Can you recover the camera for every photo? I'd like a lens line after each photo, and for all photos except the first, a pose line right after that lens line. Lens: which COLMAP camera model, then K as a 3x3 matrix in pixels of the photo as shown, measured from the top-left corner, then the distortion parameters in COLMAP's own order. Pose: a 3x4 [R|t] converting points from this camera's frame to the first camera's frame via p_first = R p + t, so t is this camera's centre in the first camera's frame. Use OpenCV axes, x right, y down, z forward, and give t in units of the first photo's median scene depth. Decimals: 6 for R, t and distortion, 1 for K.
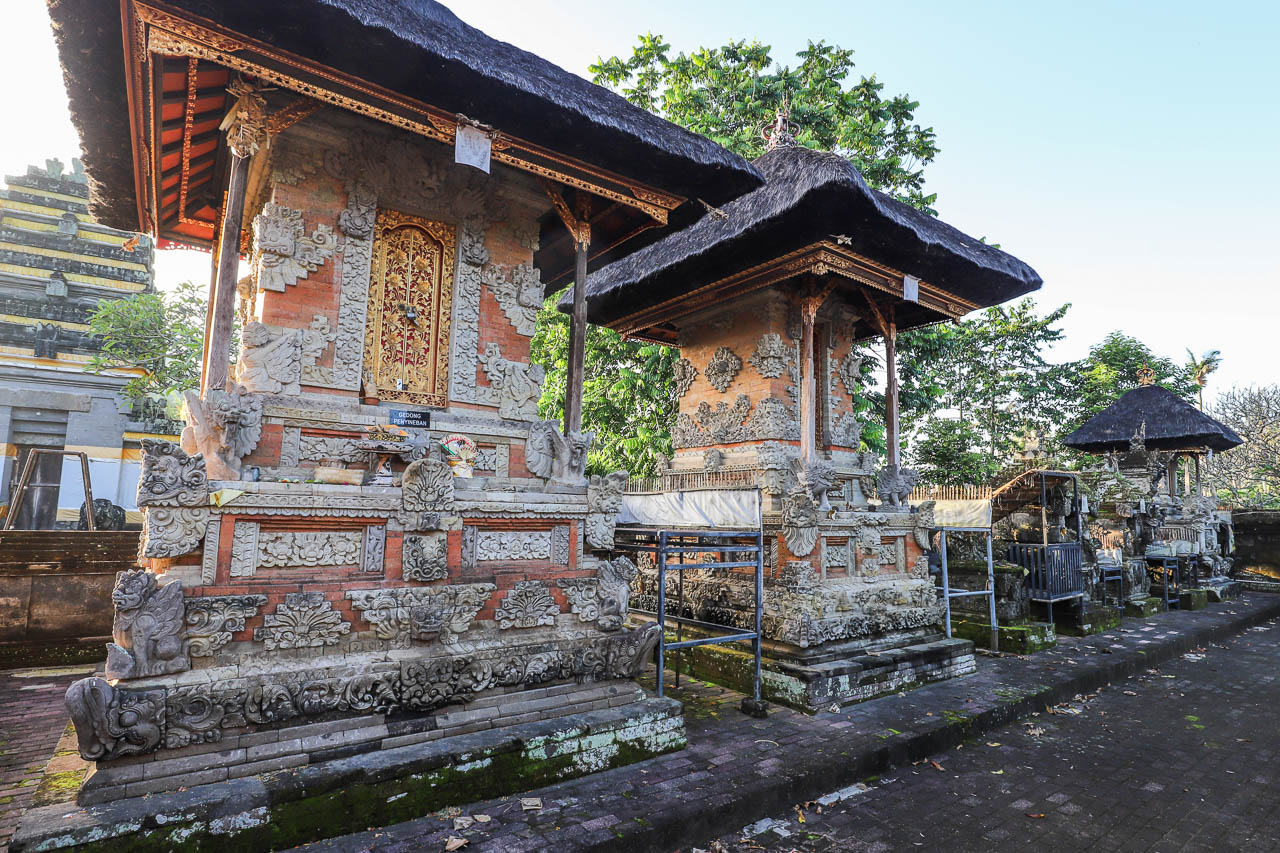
lens RADIAL K [[652.5, 0, 640.0], [0, 652.5, 426.5], [0, 0, 1]] dist [-0.000715, -0.000258]
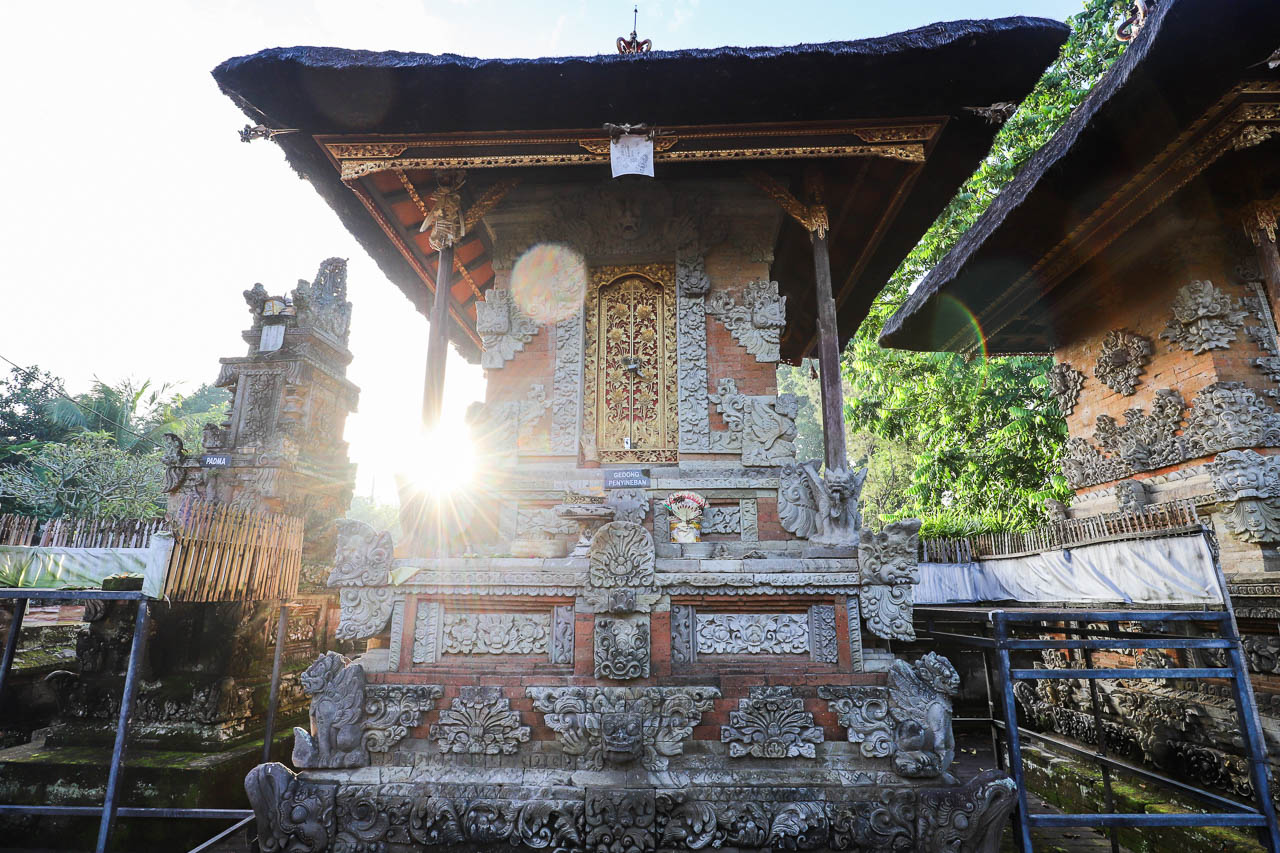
lens RADIAL K [[605.5, 0, 643.0], [0, 605.5, 421.2], [0, 0, 1]] dist [-0.022039, 0.000923]
pose [[0.786663, -0.186148, -0.588652, 0.146775], [0.096732, 0.978849, -0.180269, 0.058644], [0.609758, 0.084870, 0.788031, 0.365571]]
